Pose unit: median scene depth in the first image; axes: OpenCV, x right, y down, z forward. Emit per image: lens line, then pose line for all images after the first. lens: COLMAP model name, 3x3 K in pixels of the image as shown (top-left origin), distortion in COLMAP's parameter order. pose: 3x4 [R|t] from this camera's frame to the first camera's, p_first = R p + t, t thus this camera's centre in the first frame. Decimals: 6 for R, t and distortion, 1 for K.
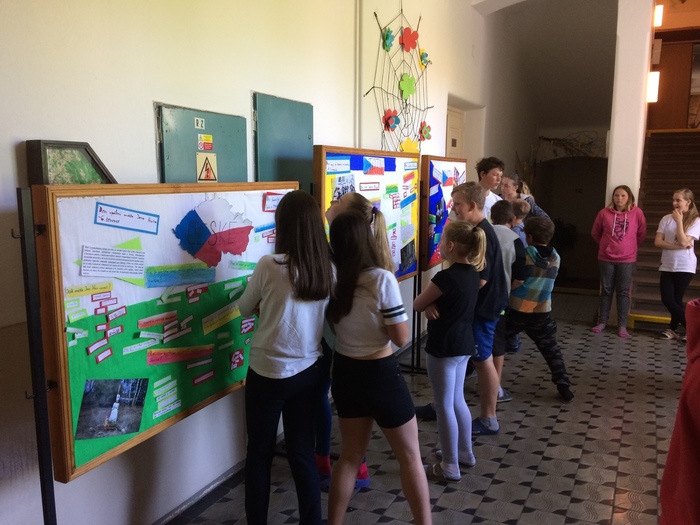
lens RADIAL K [[593.0, 0, 350.7], [0, 593.0, 265.8], [0, 0, 1]] dist [0.060129, -0.043824]
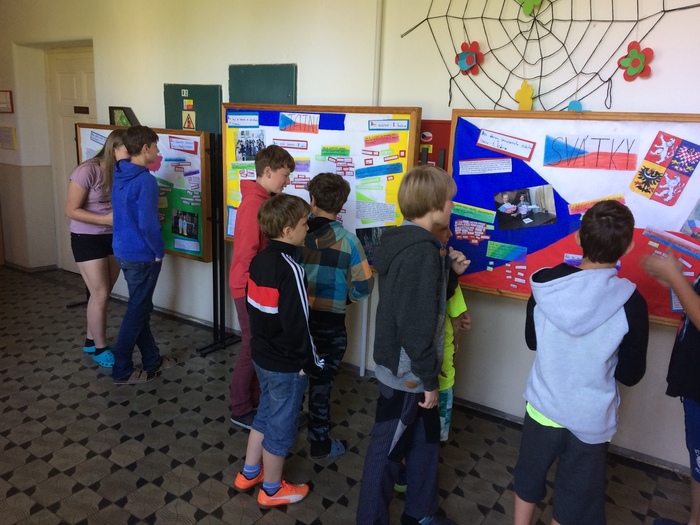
lens RADIAL K [[593.0, 0, 345.2], [0, 593.0, 262.4], [0, 0, 1]] dist [0.060129, -0.043824]
pose [[-0.132278, 0.219750, -0.966547, 1.060778], [-0.190668, 0.951264, 0.242370, -0.214028], [0.972701, 0.216350, -0.083932, 1.282956]]
